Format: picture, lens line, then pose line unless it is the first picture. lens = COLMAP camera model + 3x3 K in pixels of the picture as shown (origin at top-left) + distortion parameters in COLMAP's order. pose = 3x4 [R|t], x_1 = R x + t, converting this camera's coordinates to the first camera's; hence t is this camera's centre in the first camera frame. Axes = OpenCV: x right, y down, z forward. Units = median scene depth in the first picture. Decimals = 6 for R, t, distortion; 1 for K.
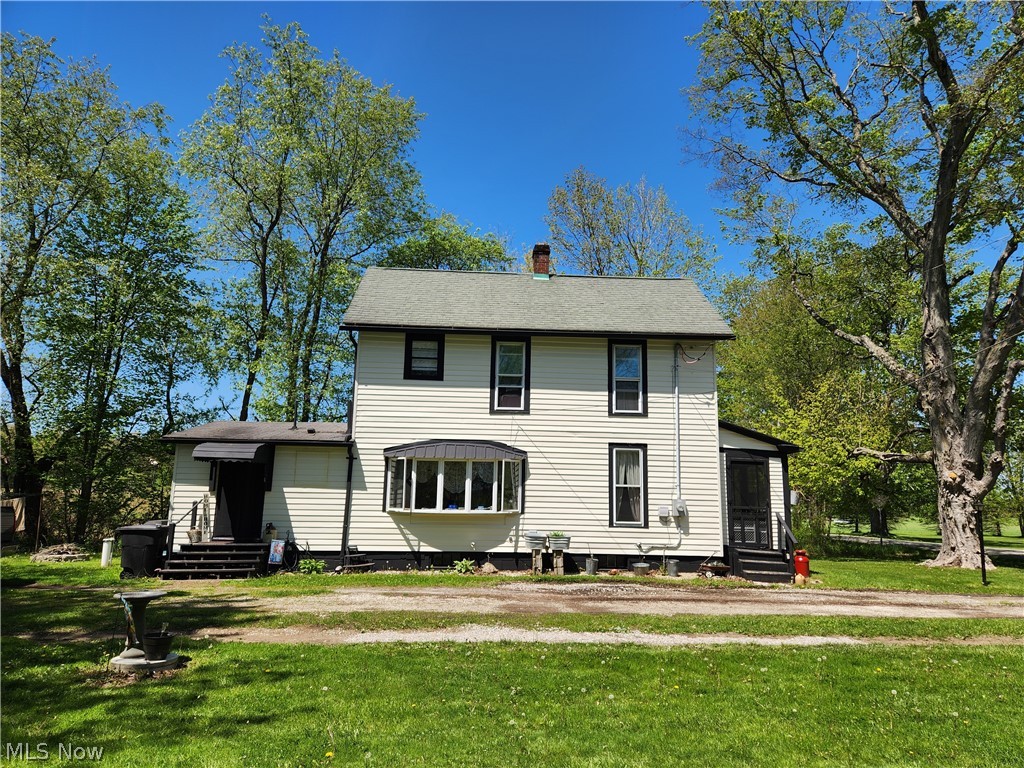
lens RADIAL K [[679.0, 0, 518.3], [0, 679.0, 383.6], [0, 0, 1]] dist [0.075186, -0.063339]
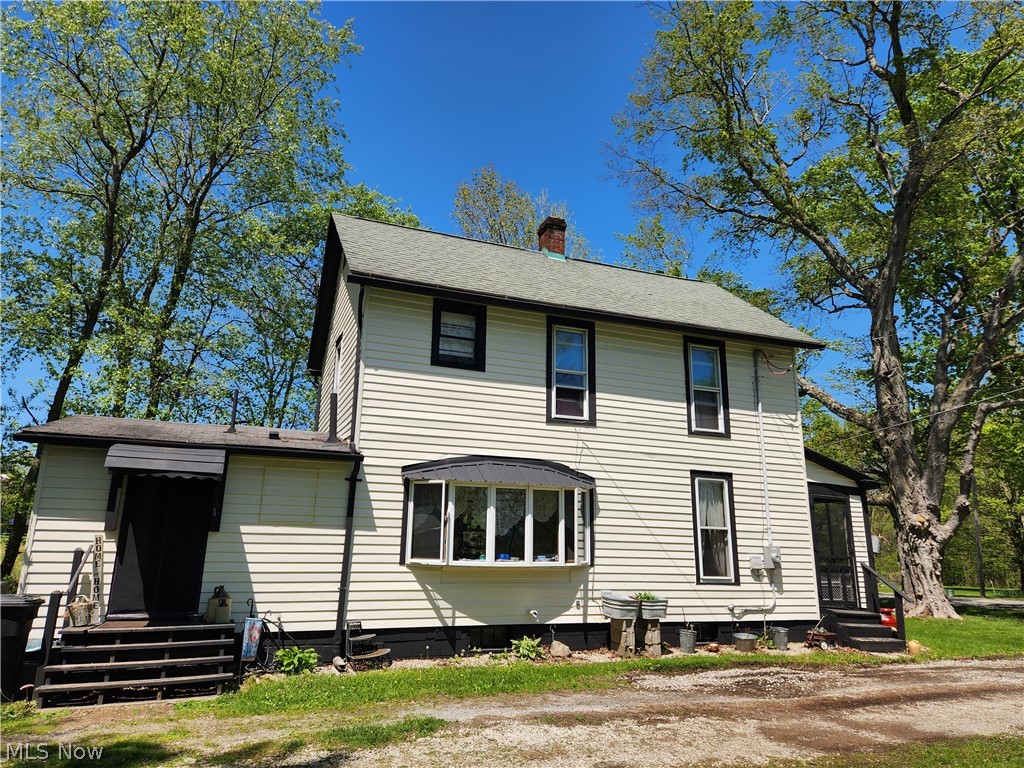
lens RADIAL K [[679.0, 0, 504.2], [0, 679.0, 378.0], [0, 0, 1]] dist [0.075186, -0.063339]
pose [[0.951158, 0.074002, 0.299703, -0.300365], [-0.054551, 0.995856, -0.072769, 0.051937], [-0.303846, 0.052866, 0.951253, 0.334418]]
